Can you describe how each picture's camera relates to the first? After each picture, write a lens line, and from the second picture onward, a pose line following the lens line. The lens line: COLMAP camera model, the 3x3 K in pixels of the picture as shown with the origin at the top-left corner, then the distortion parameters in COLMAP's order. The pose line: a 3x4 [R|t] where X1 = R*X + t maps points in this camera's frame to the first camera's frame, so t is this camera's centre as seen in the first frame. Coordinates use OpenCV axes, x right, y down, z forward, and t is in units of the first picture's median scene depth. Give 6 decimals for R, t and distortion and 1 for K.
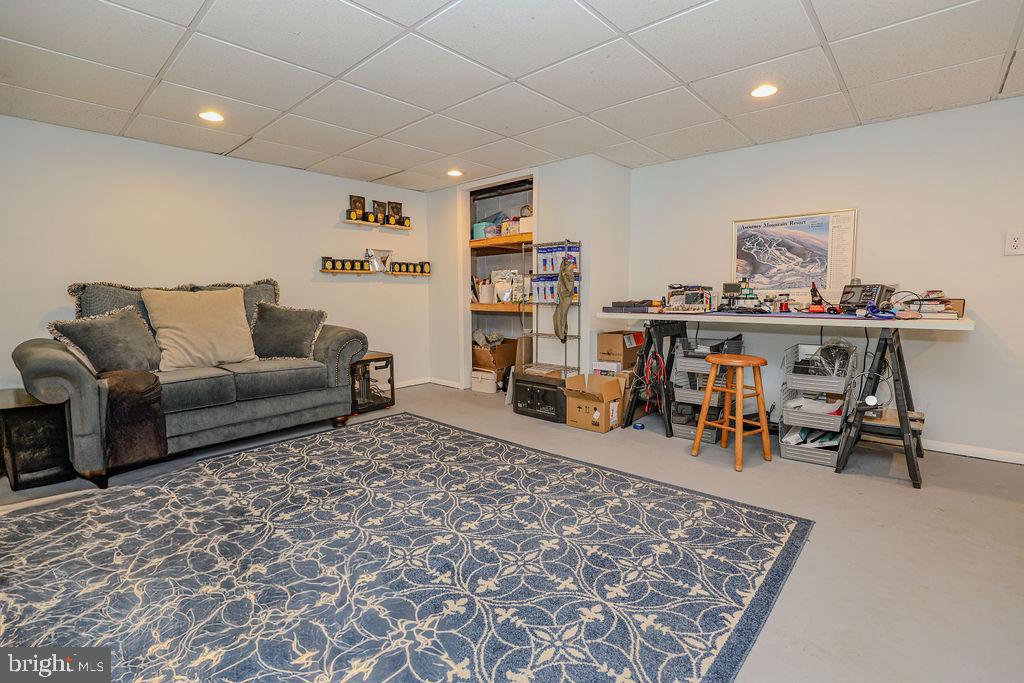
lens RADIAL K [[471.3, 0, 512.0], [0, 471.3, 341.5], [0, 0, 1]] dist [-0.037907, 0.000243]
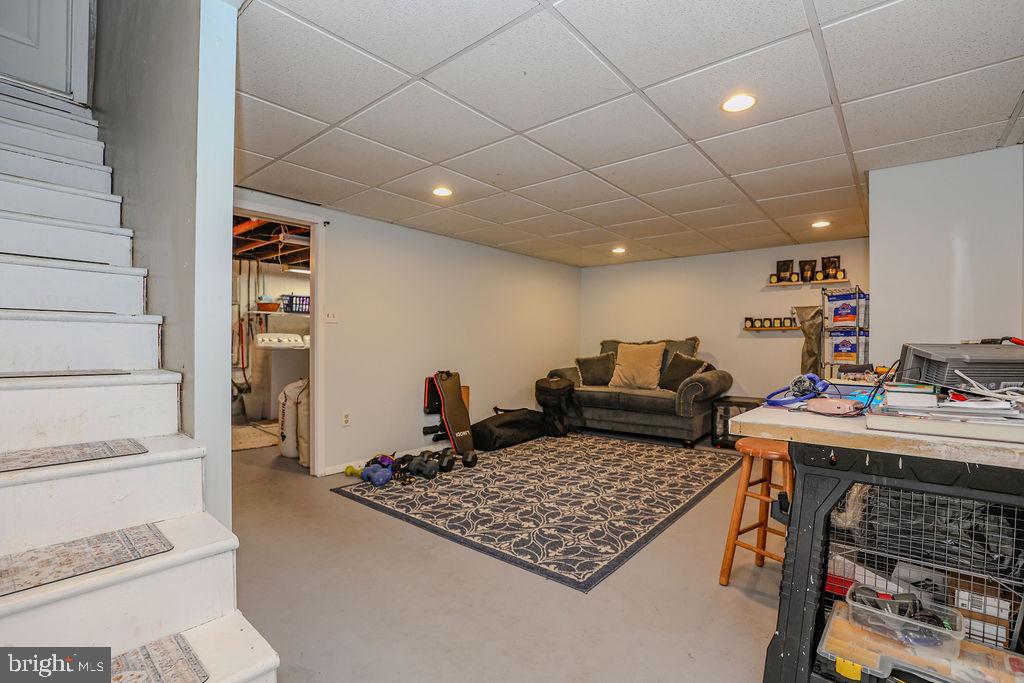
lens RADIAL K [[458.2, 0, 512.0], [0, 458.2, 341.5], [0, 0, 1]] dist [-0.011508, -0.000114]
pose [[0.038244, 0.001867, -0.999267, 1.075301], [-0.104997, 0.994470, -0.002160, -0.075241], [0.993737, 0.105002, 0.038229, 0.507086]]
